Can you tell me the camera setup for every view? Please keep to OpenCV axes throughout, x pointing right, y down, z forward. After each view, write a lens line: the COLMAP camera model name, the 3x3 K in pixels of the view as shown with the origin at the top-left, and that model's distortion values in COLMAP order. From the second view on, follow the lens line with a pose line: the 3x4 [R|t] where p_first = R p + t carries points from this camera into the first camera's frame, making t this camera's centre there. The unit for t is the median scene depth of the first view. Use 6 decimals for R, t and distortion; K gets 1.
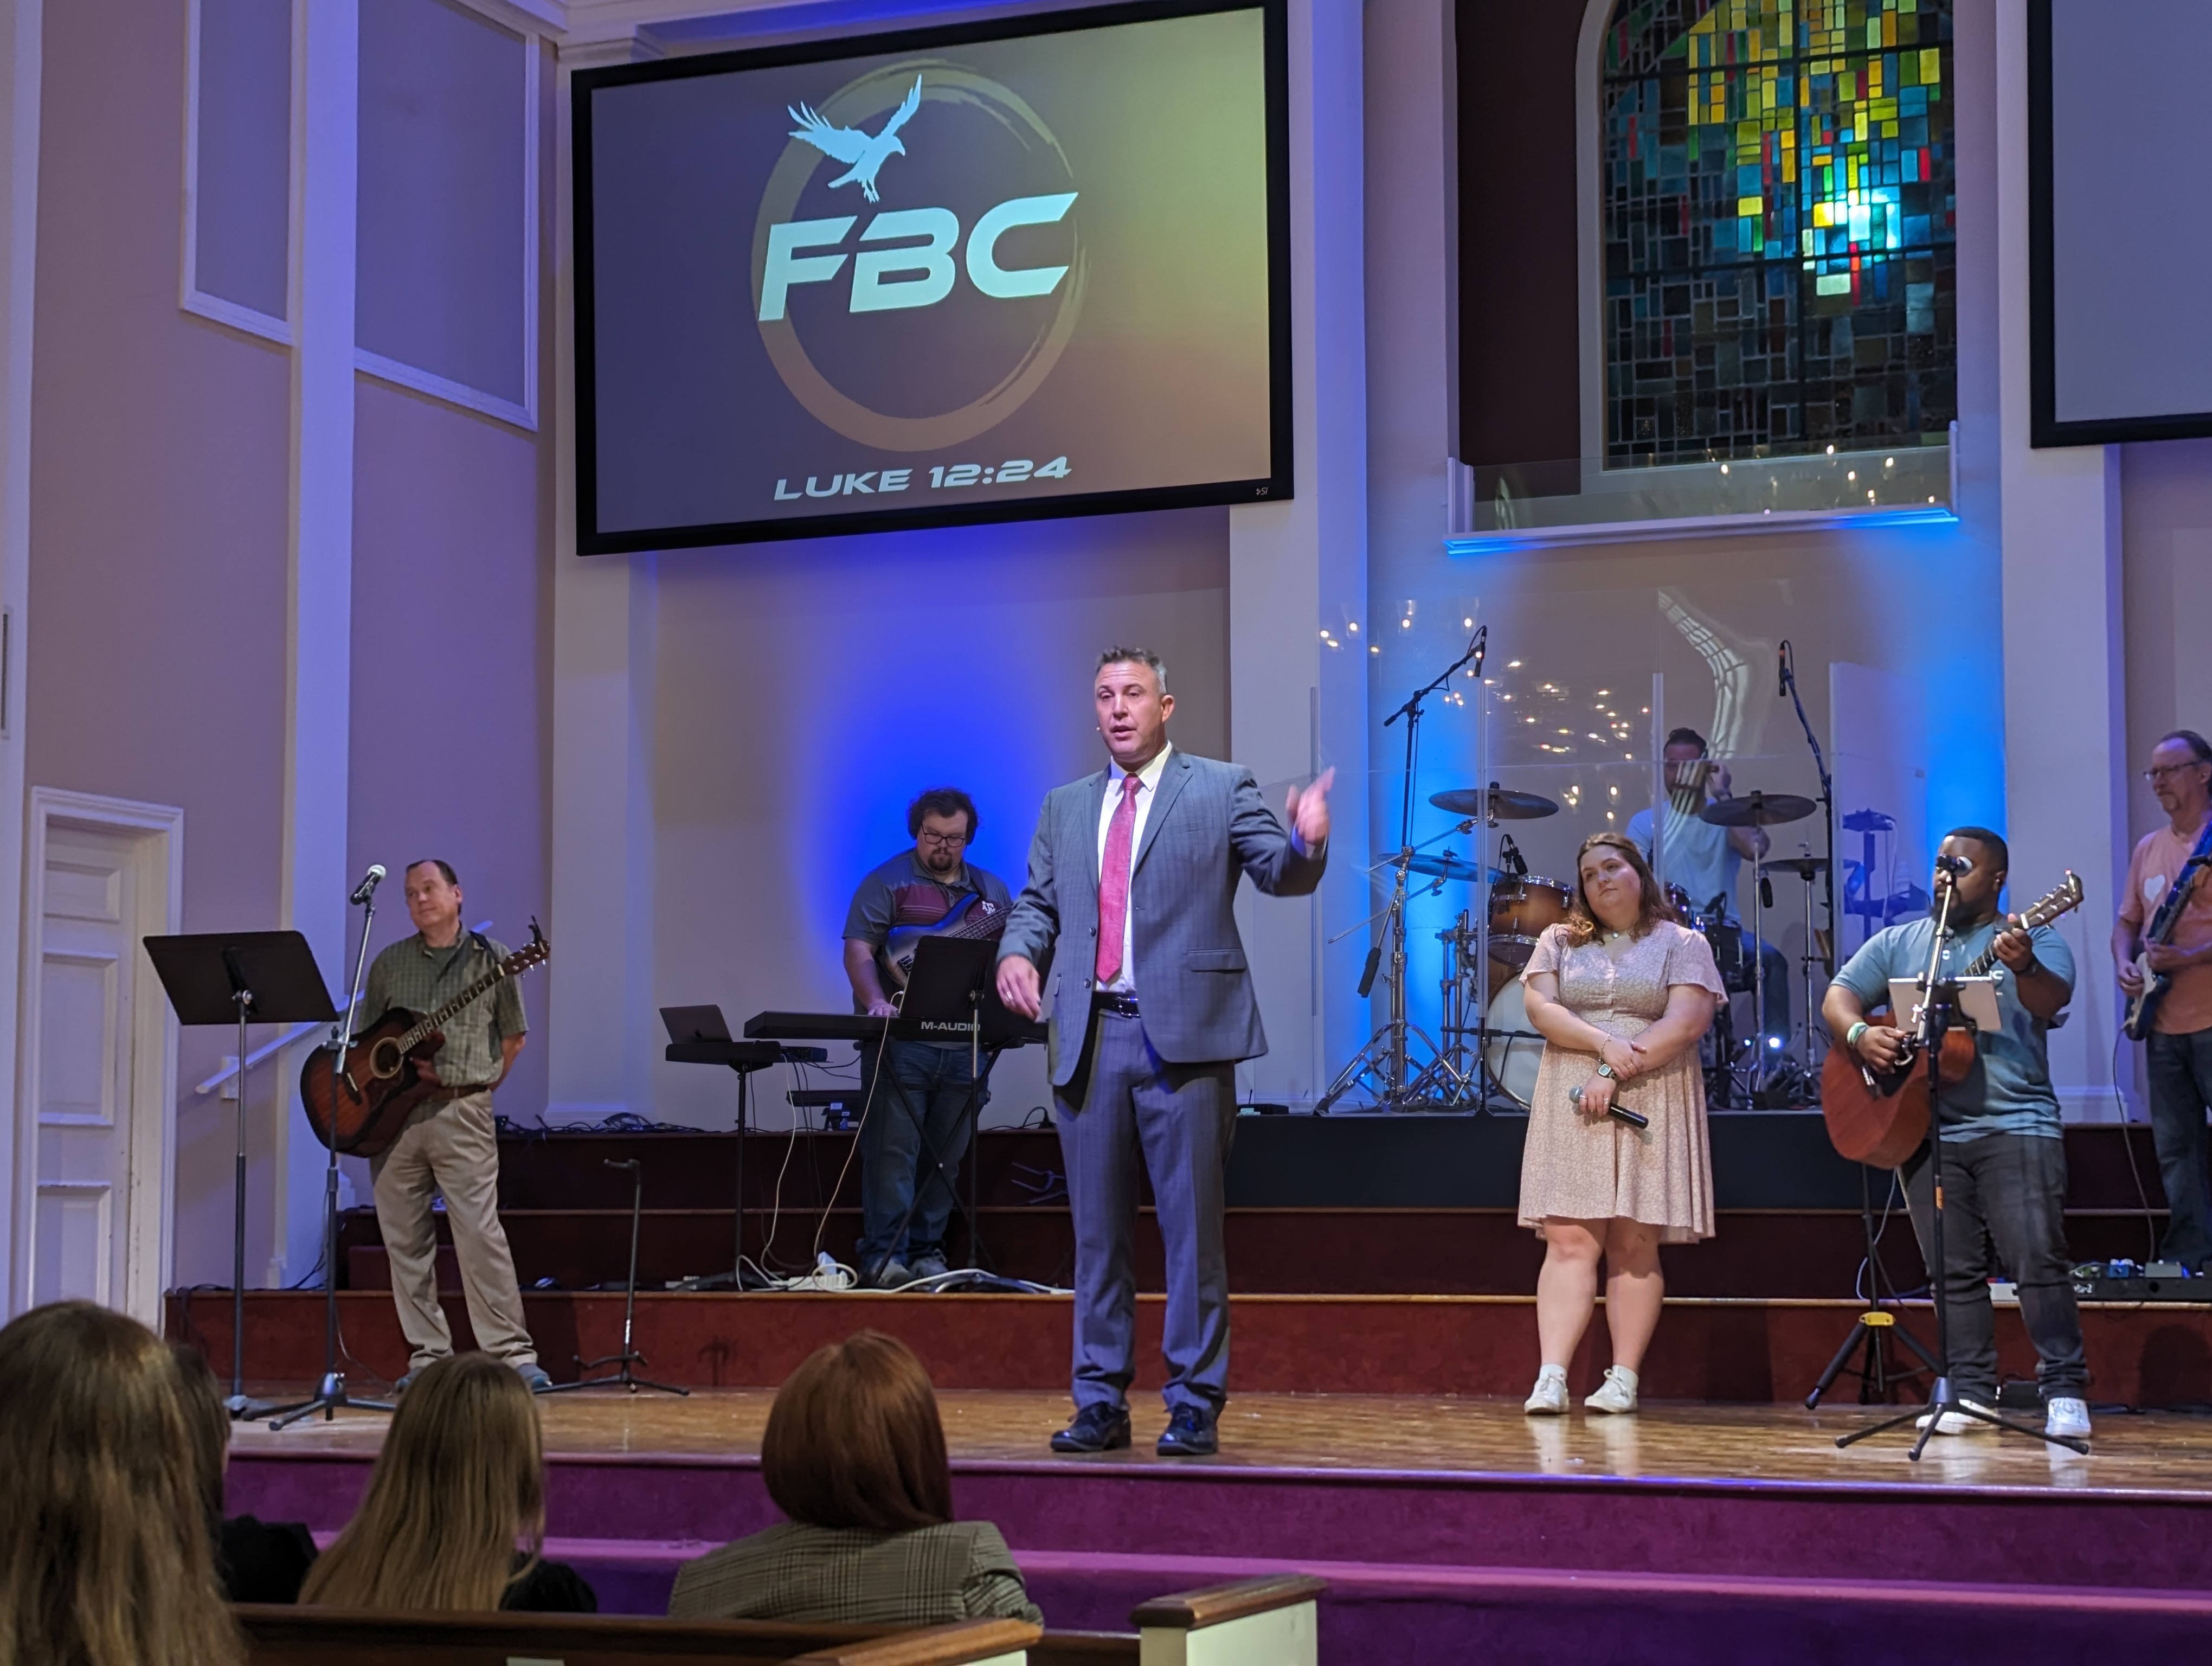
lens RADIAL K [[4129.4, 0, 1106.0], [0, 4129.4, 833.0], [0, 0, 1]] dist [0.097382, -0.055626]
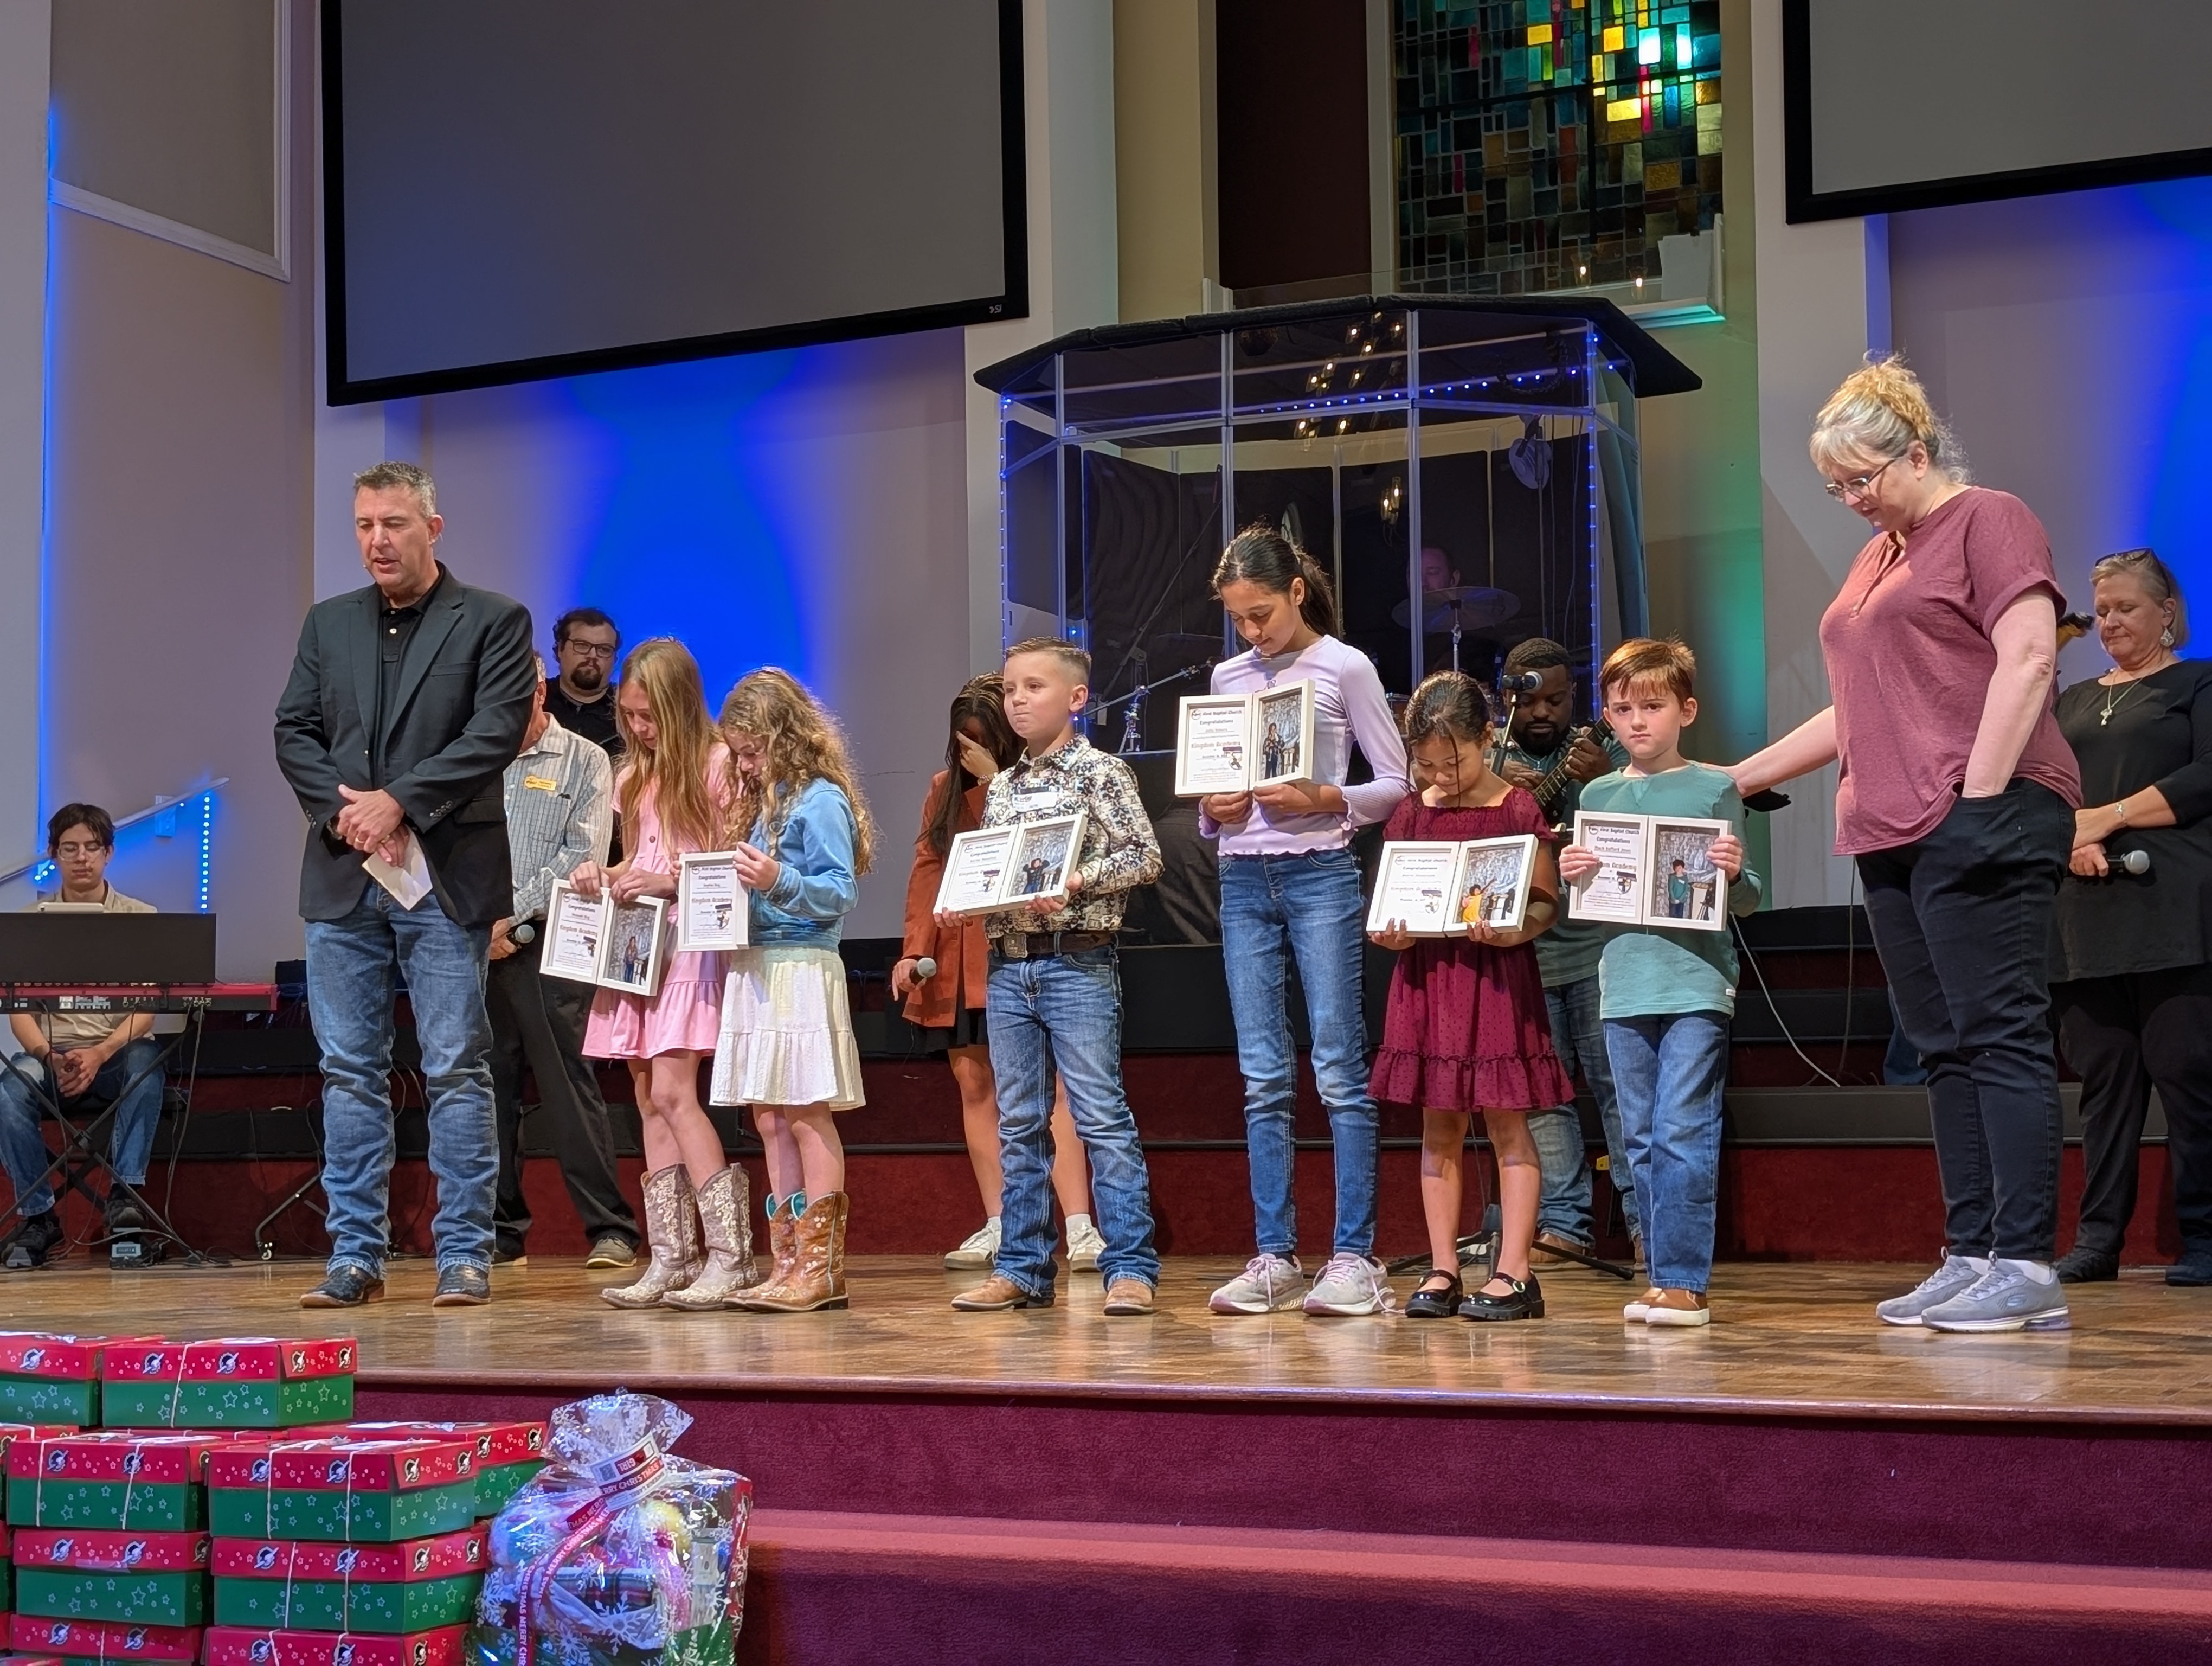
lens RADIAL K [[3259.4, 0, 1135.6], [0, 3259.4, 839.9], [0, 0, 1]] dist [0.165665, -0.888017]
pose [[0.999193, -0.014890, -0.037301, 0.090064], [0.015360, 0.999806, 0.012339, 0.028688], [0.037110, -0.012902, 0.999228, 0.231287]]
